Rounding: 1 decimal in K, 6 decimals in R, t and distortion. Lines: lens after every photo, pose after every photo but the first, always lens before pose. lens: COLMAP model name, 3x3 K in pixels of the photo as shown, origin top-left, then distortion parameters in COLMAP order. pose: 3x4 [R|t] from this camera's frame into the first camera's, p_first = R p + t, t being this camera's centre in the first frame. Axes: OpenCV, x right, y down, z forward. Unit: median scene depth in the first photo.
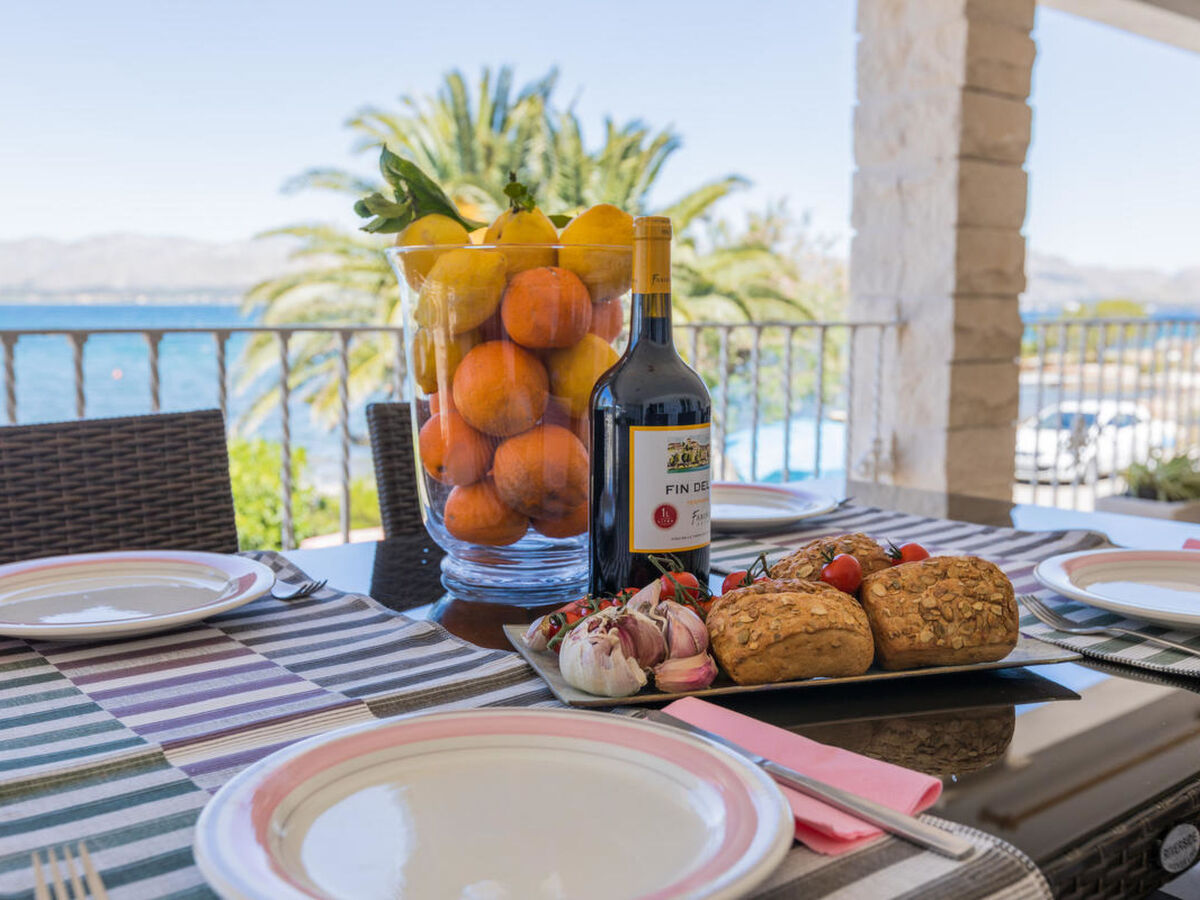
lens RADIAL K [[1221.9, 0, 600.0], [0, 1221.9, 450.0], [0, 0, 1]] dist [-0.029073, -0.001115]
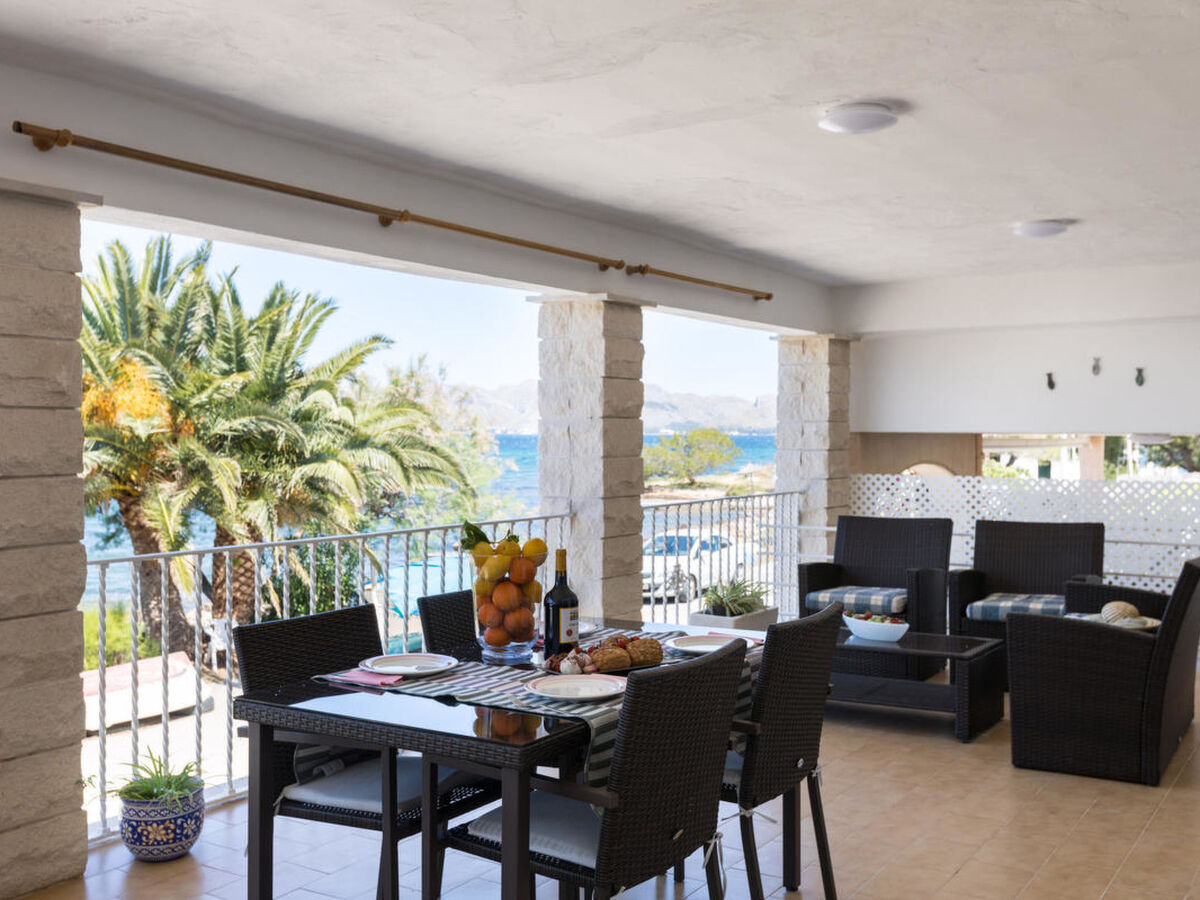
lens RADIAL K [[1258.0, 0, 600.0], [0, 1258.0, 450.0], [0, 0, 1]] dist [0.002765, -0.004388]
pose [[0.951015, -0.011188, 0.308944, -0.869702], [0.041686, 0.994859, -0.092295, -0.117897], [-0.306323, 0.100653, 0.946592, -2.259484]]
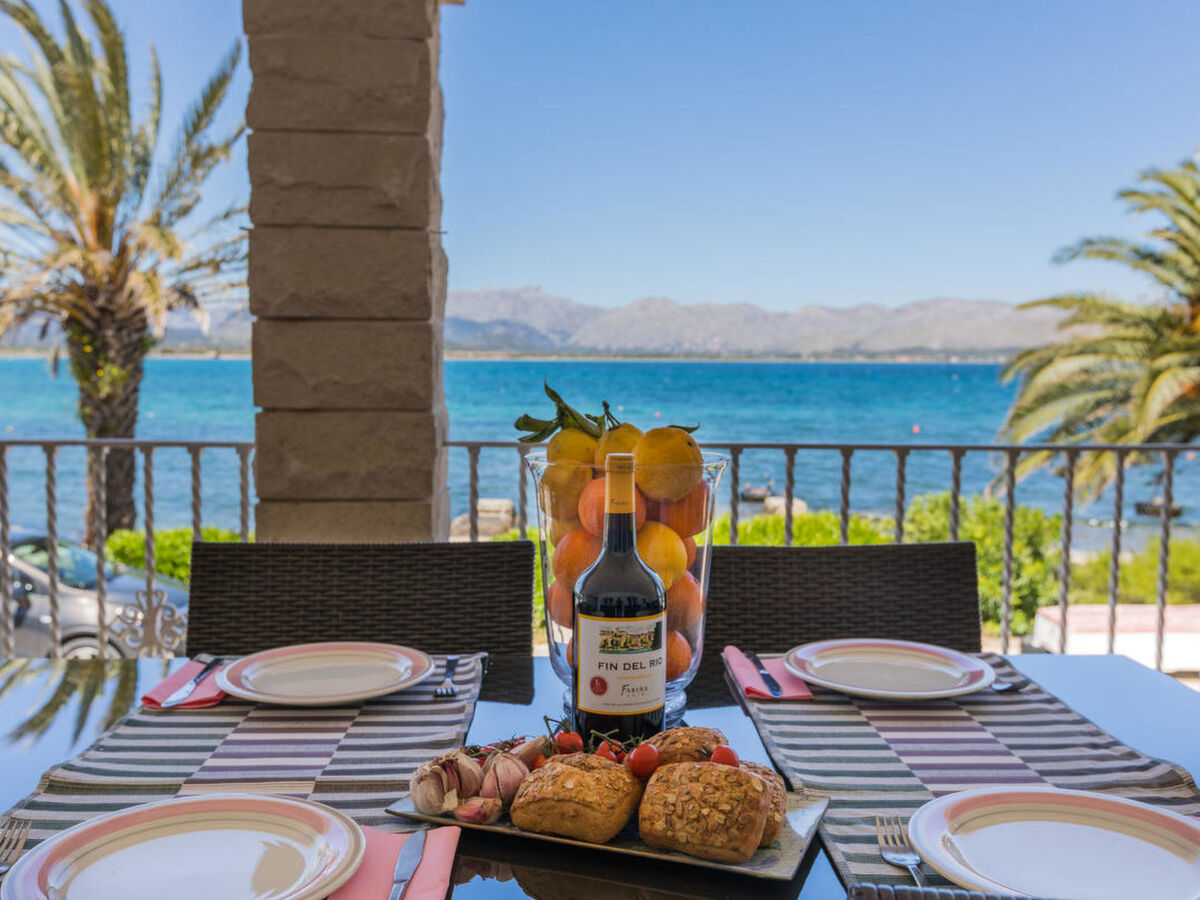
lens RADIAL K [[1156.0, 0, 600.0], [0, 1156.0, 450.0], [0, 0, 1]] dist [0.041836, -0.003616]
pose [[0.790192, 0.045563, -0.611164, 0.685606], [-0.072140, 0.997215, -0.018929, -0.148653], [0.608599, 0.059047, 0.791278, 0.008461]]
